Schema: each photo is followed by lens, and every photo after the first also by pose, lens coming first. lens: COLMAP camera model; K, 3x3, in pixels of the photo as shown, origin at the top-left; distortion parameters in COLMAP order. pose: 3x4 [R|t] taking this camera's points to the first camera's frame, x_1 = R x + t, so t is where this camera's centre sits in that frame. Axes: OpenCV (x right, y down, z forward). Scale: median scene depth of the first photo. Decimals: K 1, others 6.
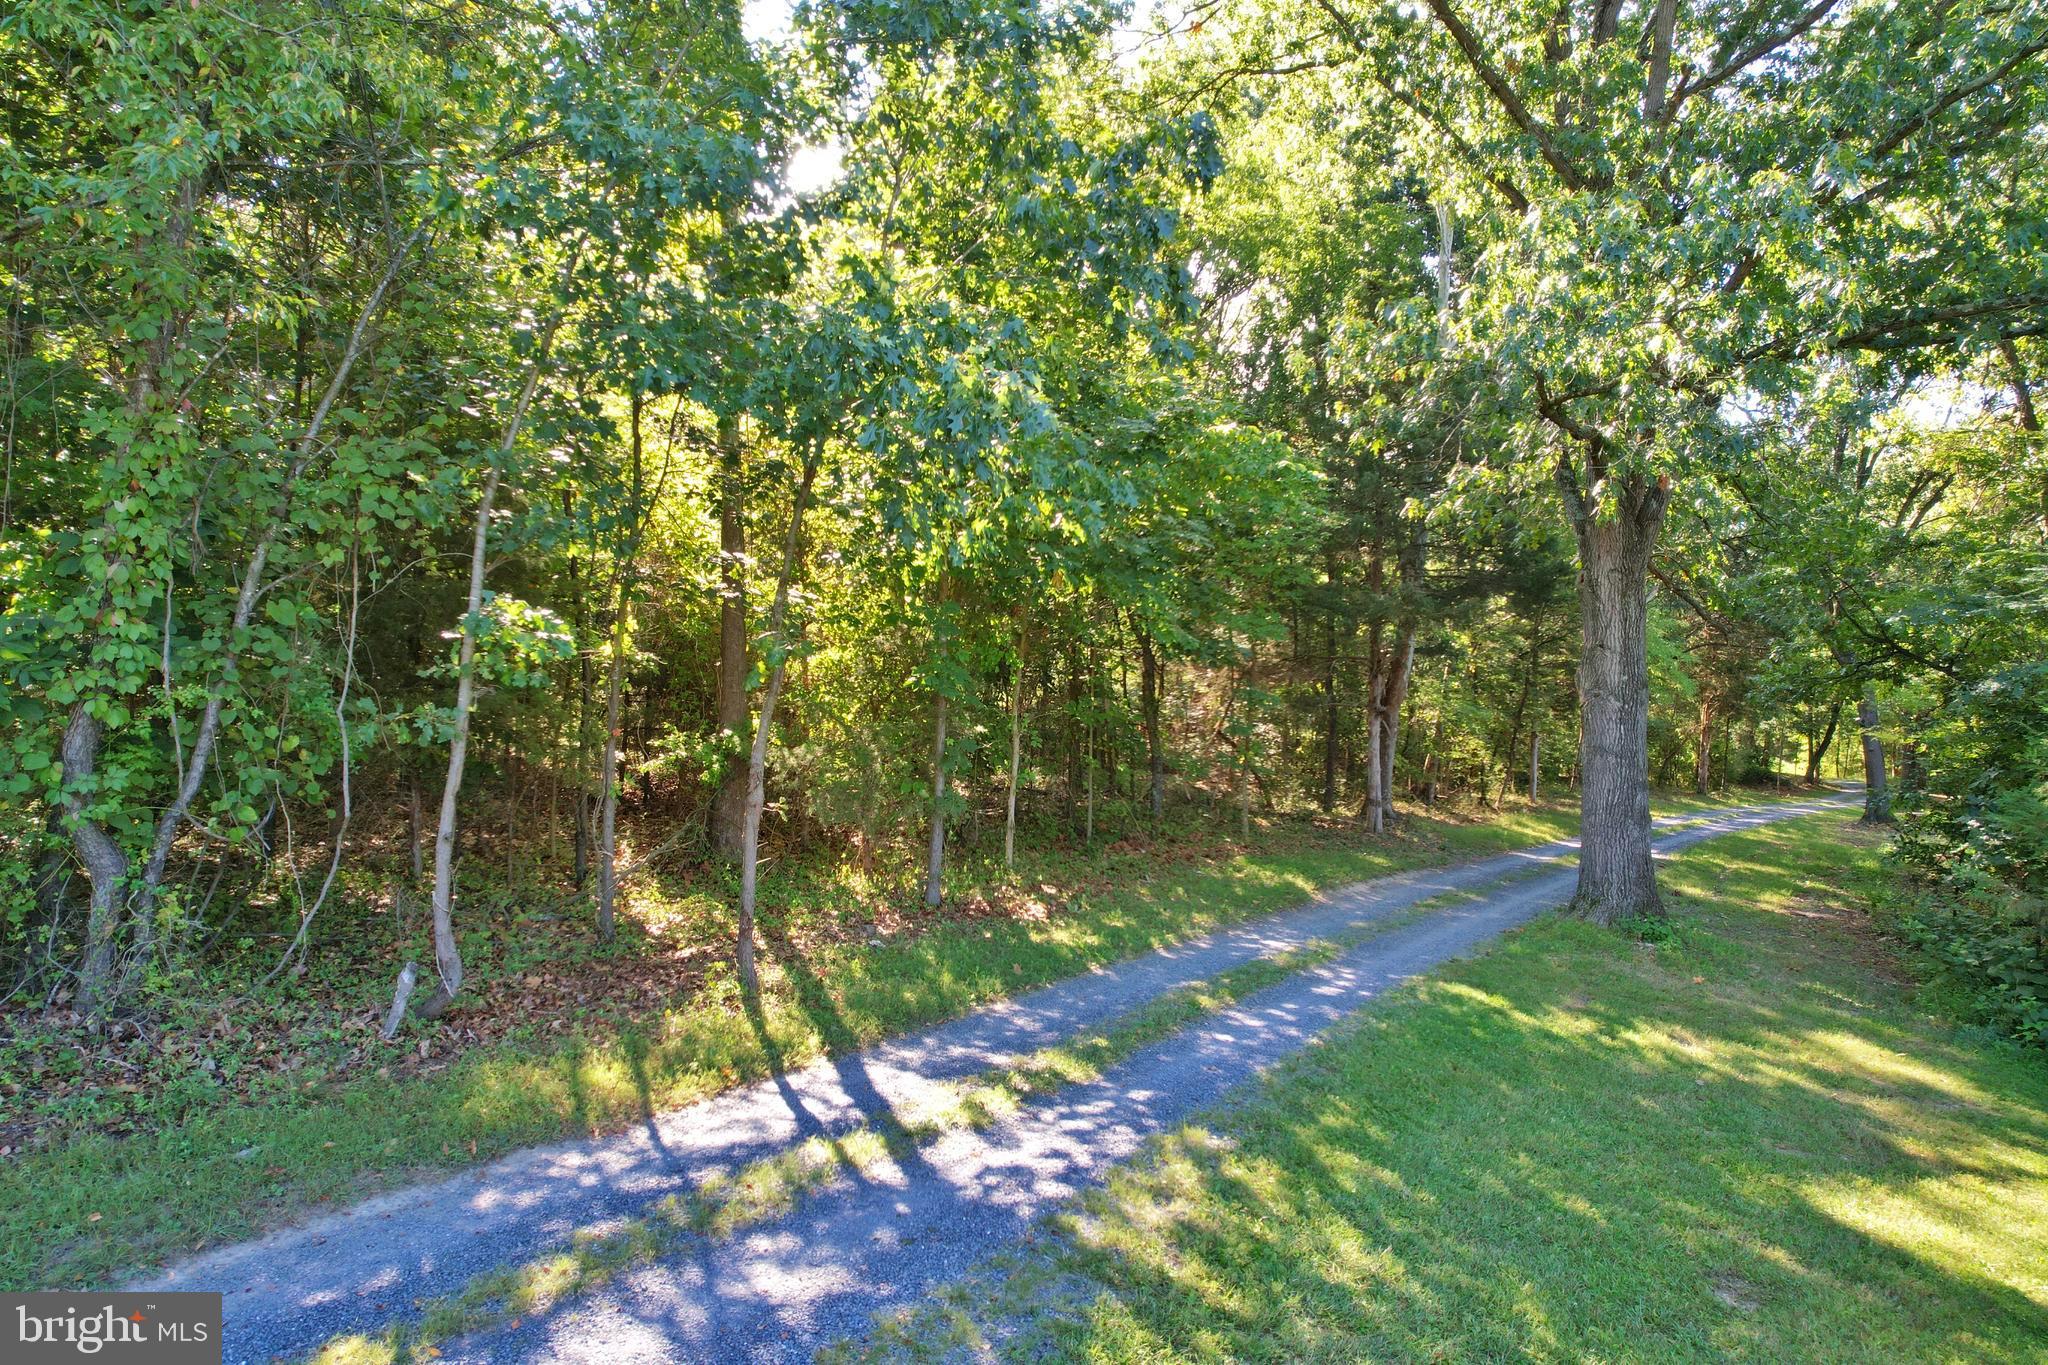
lens RADIAL K [[1315.6, 0, 1023.1], [0, 1315.6, 686.8], [0, 0, 1]] dist [-0.026159, 0.004296]
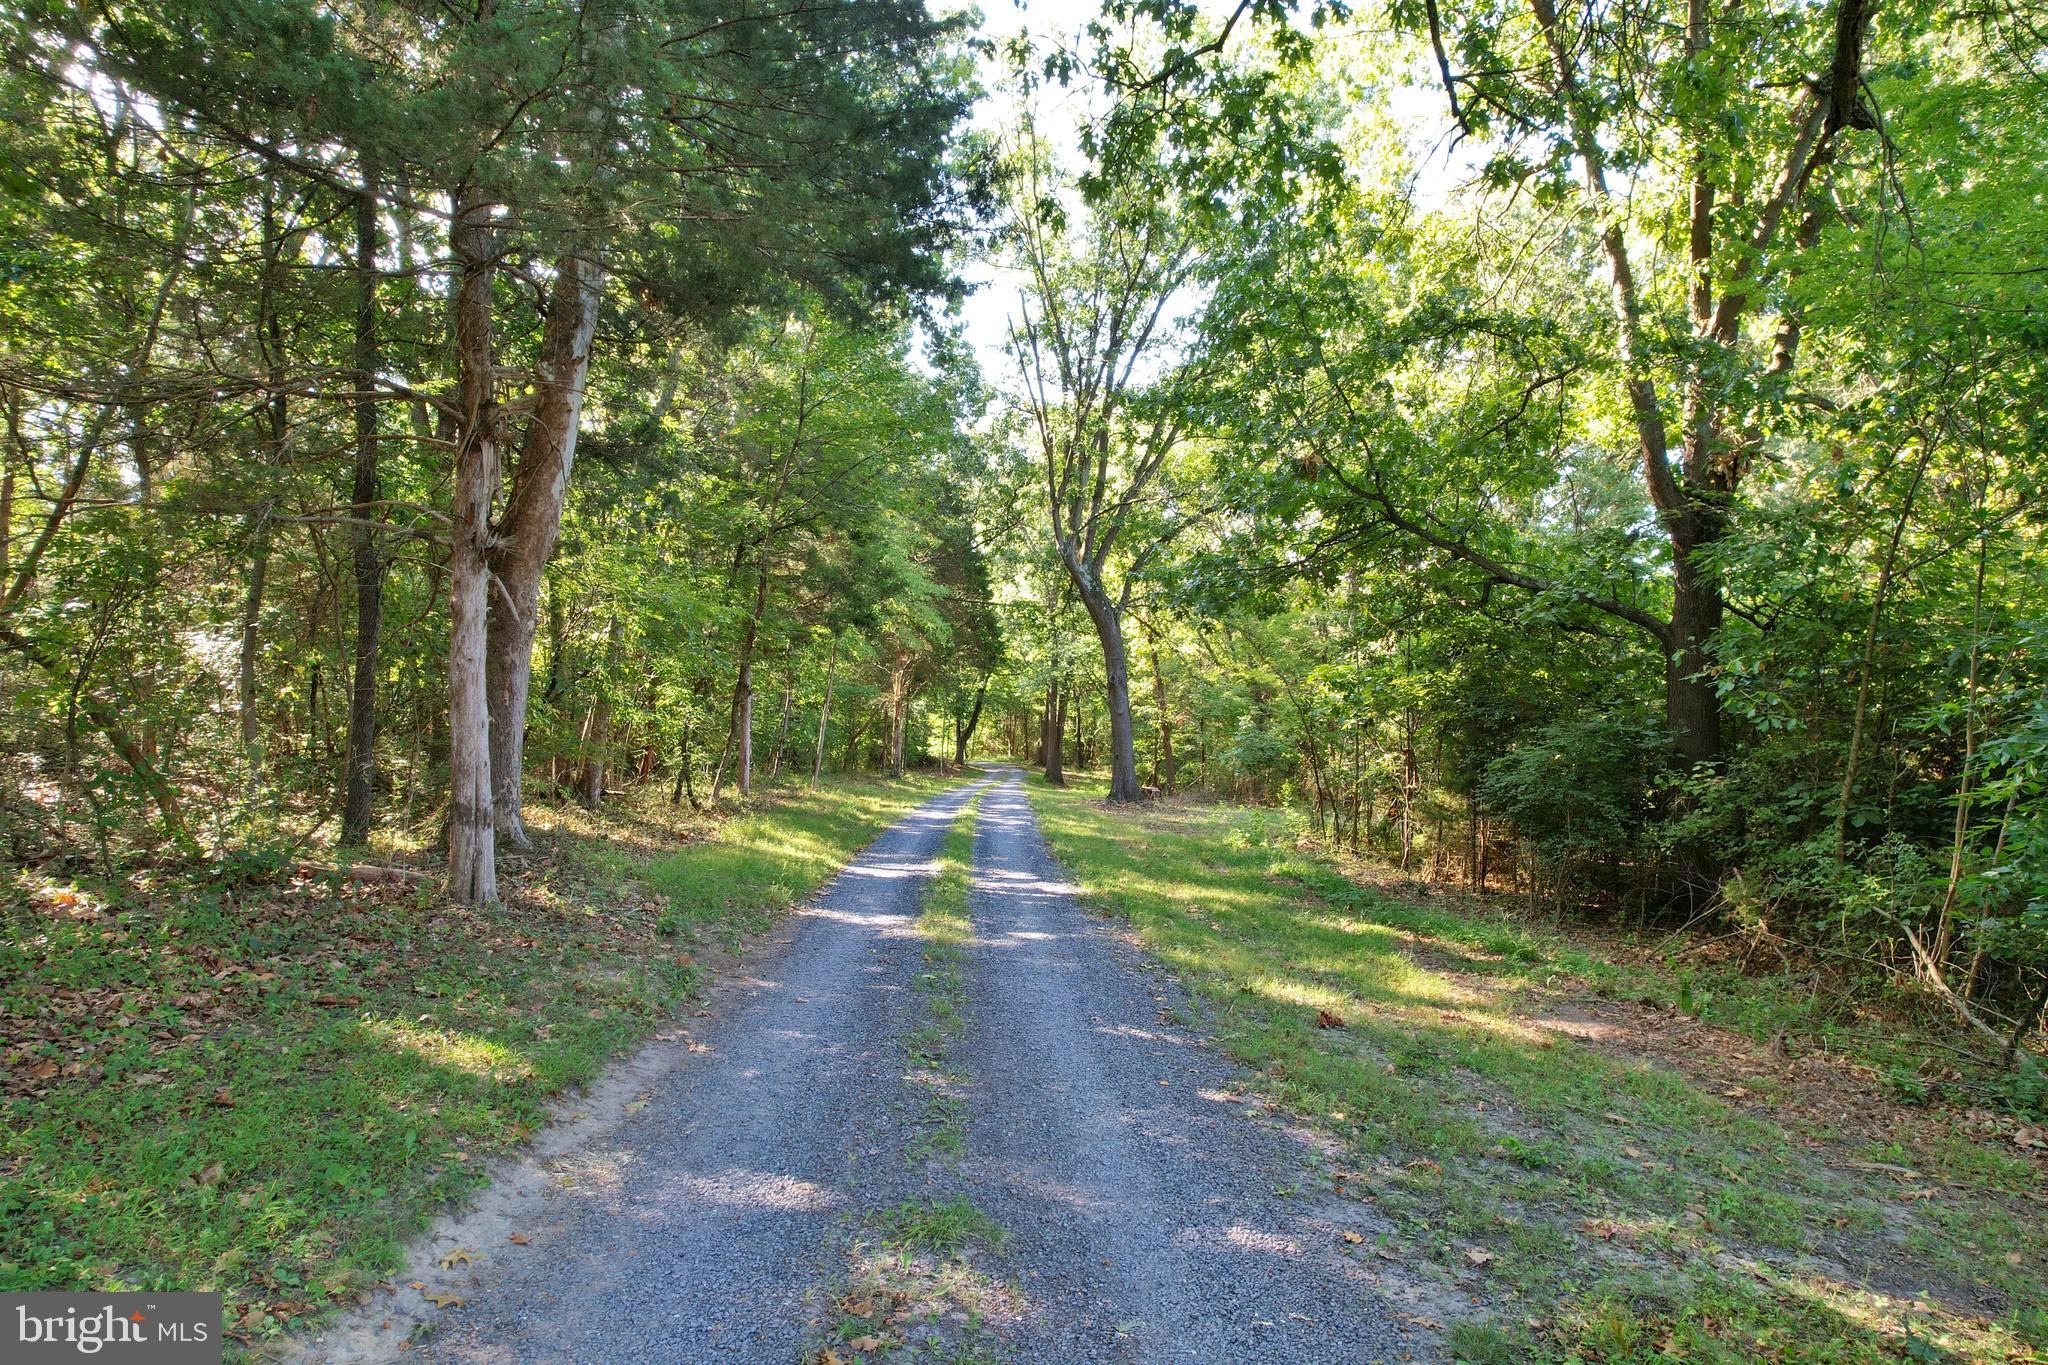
lens RADIAL K [[1315.6, 0, 1021.1], [0, 1315.6, 685.9], [0, 0, 1]] dist [-0.026159, 0.004296]
pose [[0.800931, 0.002857, 0.598750, 0.152167], [-0.003442, 0.999994, -0.000166, 0.046094], [-0.598747, -0.001928, 0.800936, 0.546905]]
